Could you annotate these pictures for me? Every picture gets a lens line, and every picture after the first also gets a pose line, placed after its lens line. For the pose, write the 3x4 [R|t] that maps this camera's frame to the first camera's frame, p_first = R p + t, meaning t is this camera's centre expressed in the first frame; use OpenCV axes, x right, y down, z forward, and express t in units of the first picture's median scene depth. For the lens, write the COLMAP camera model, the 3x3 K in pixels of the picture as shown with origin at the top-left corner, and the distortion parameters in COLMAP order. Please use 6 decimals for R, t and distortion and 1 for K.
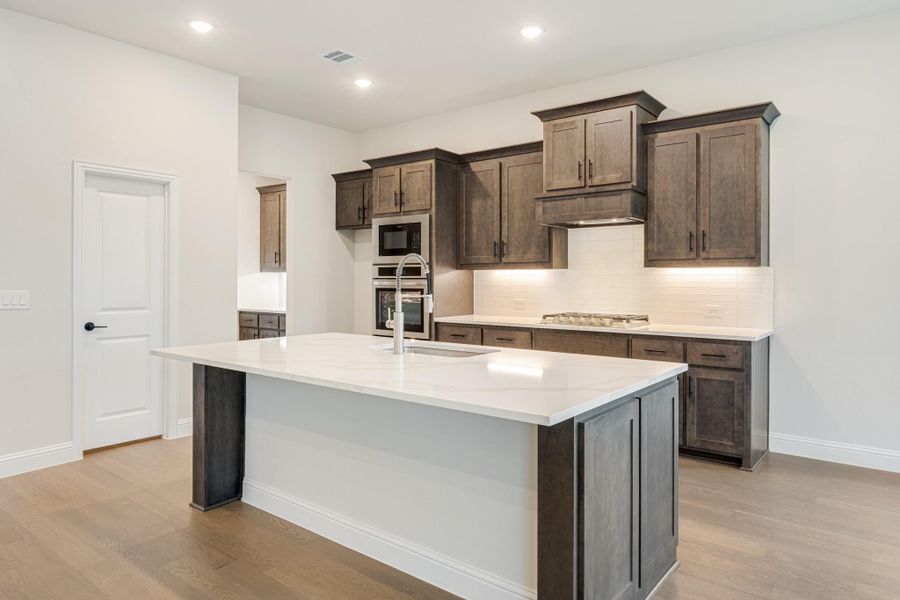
lens RADIAL K [[577.9, 0, 450.9], [0, 577.9, 283.4], [0, 0, 1]] dist [-0.002048, -0.000874]
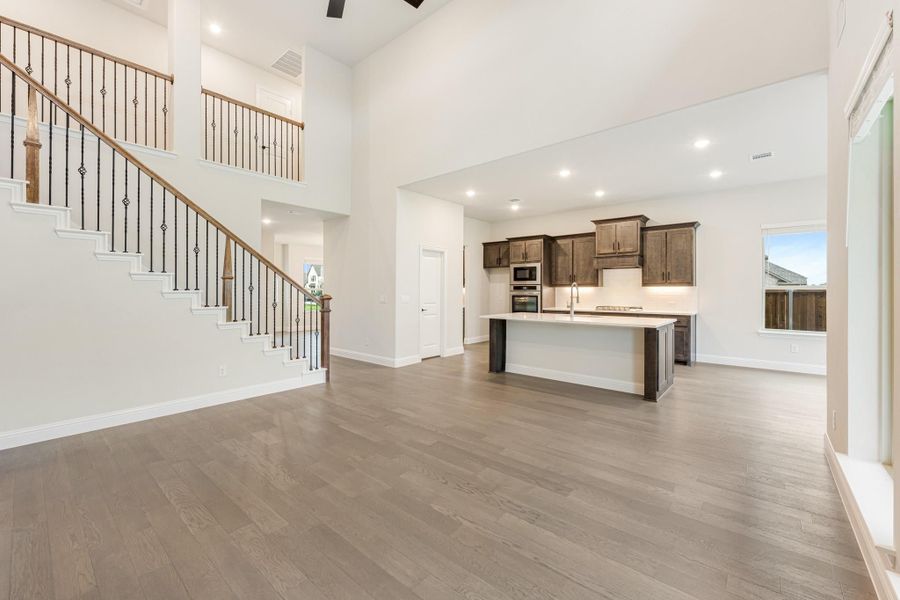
lens RADIAL K [[367.7, 0, 450.9], [0, 367.7, 292.9], [0, 0, 1]] dist [0.001429, 0.000077]
pose [[0.999381, 0.000371, -0.035176, -0.396888], [-0.000462, 0.999997, -0.002573, 0.003191], [0.035175, 0.002587, 0.999378, -0.547124]]
